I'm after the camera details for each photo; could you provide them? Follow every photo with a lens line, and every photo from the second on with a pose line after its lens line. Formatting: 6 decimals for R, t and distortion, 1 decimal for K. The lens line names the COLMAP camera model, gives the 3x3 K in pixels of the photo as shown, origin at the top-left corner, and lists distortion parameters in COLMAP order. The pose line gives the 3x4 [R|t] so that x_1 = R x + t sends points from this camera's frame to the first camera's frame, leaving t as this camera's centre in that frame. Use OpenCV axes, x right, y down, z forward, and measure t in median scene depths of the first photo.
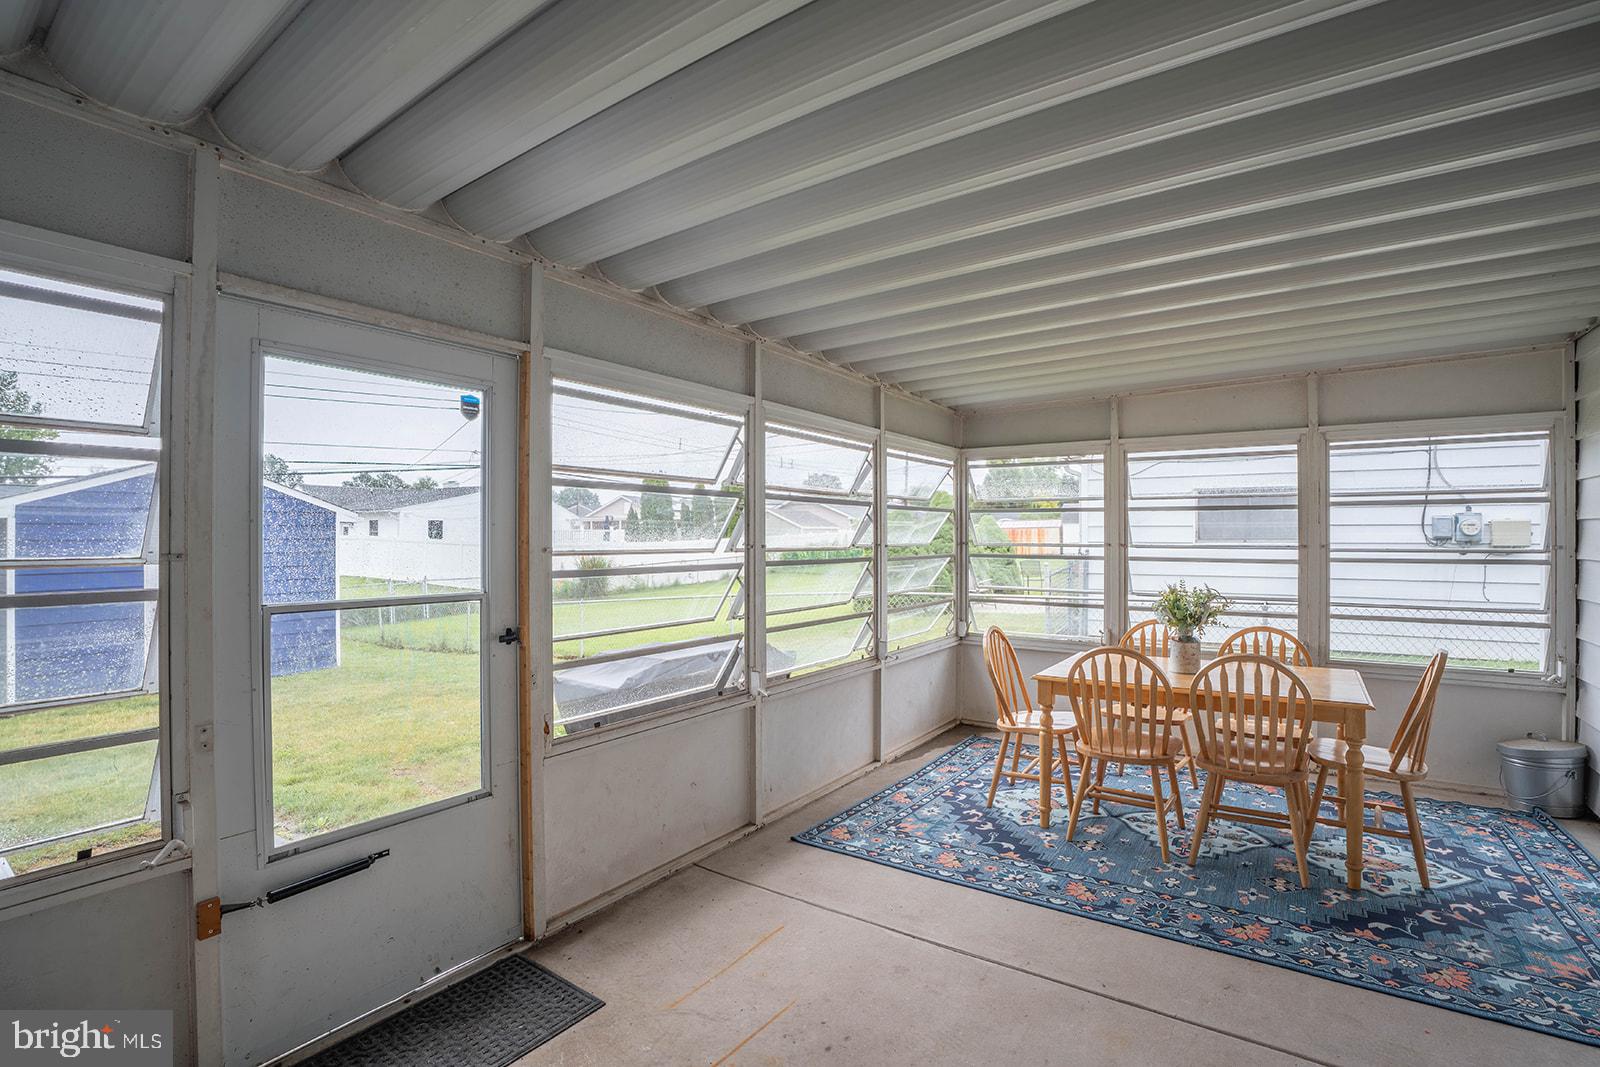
lens RADIAL K [[734.5, 0, 798.3], [0, 734.5, 534.3], [0, 0, 1]] dist [-0.075101, 0.019350]
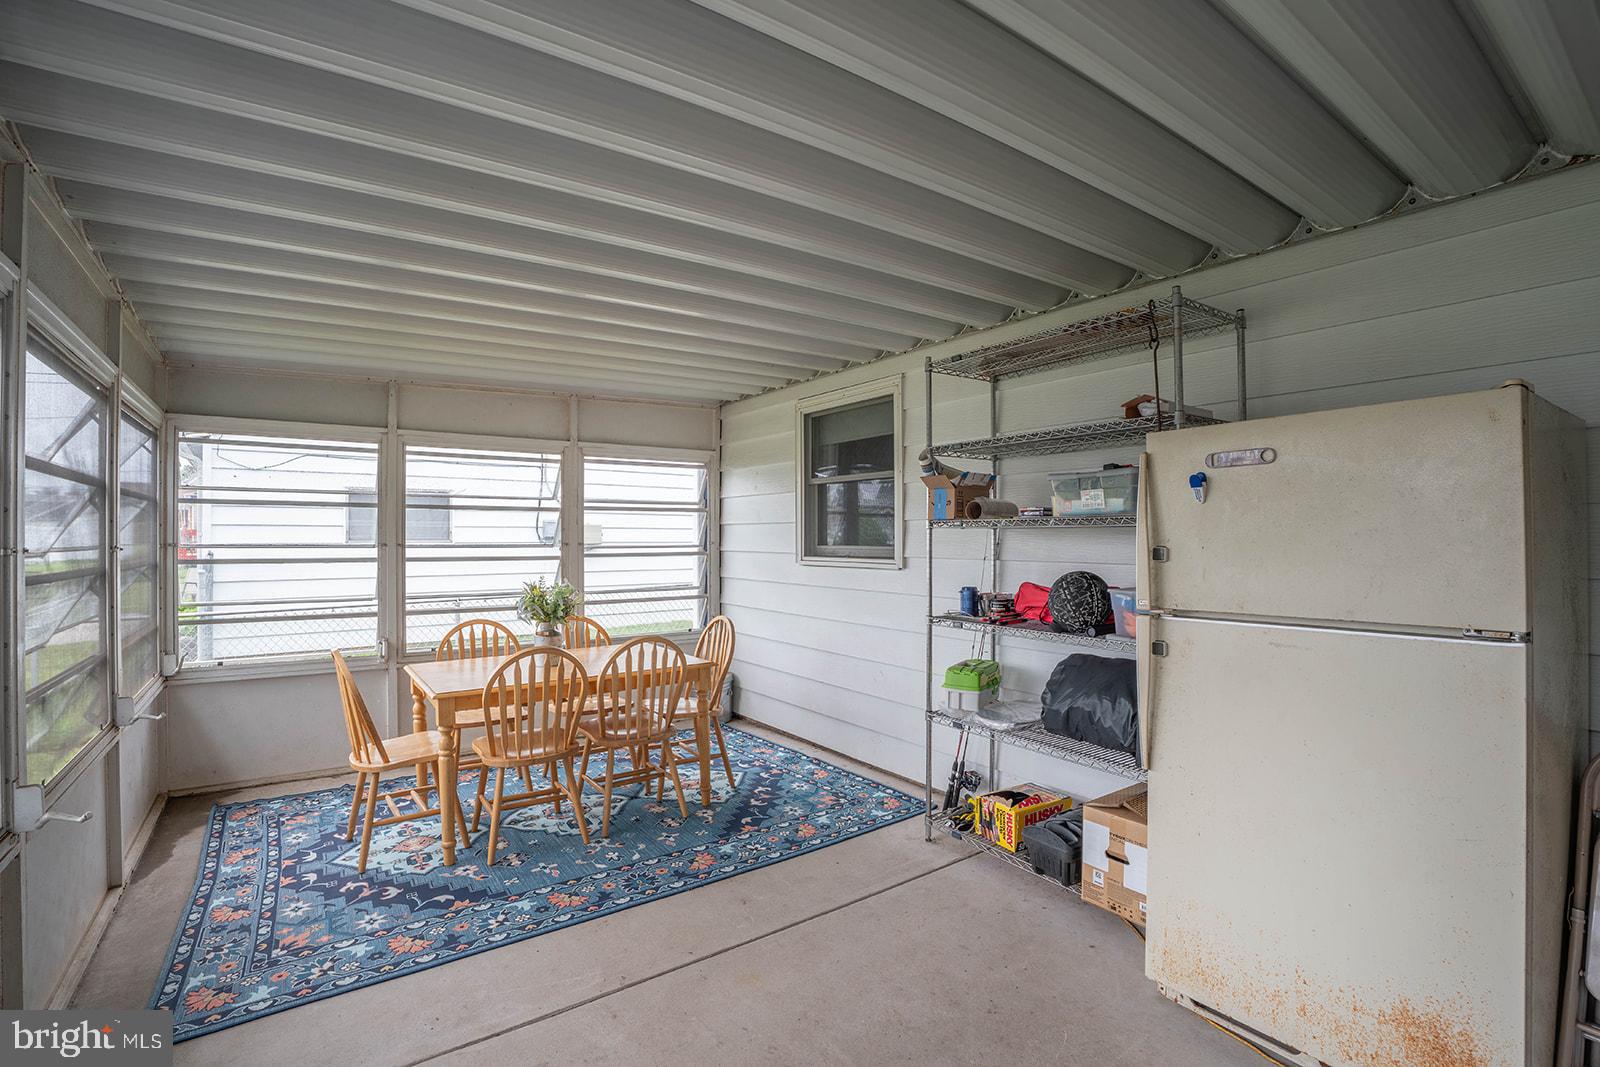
lens RADIAL K [[734.5, 0, 798.3], [0, 734.5, 534.3], [0, 0, 1]] dist [-0.075101, 0.019350]
pose [[0.328625, 0.003678, 0.944453, -0.363753], [-0.002065, 0.999993, -0.003176, 0.004827], [-0.944458, -0.000906, 0.328631, 0.329372]]
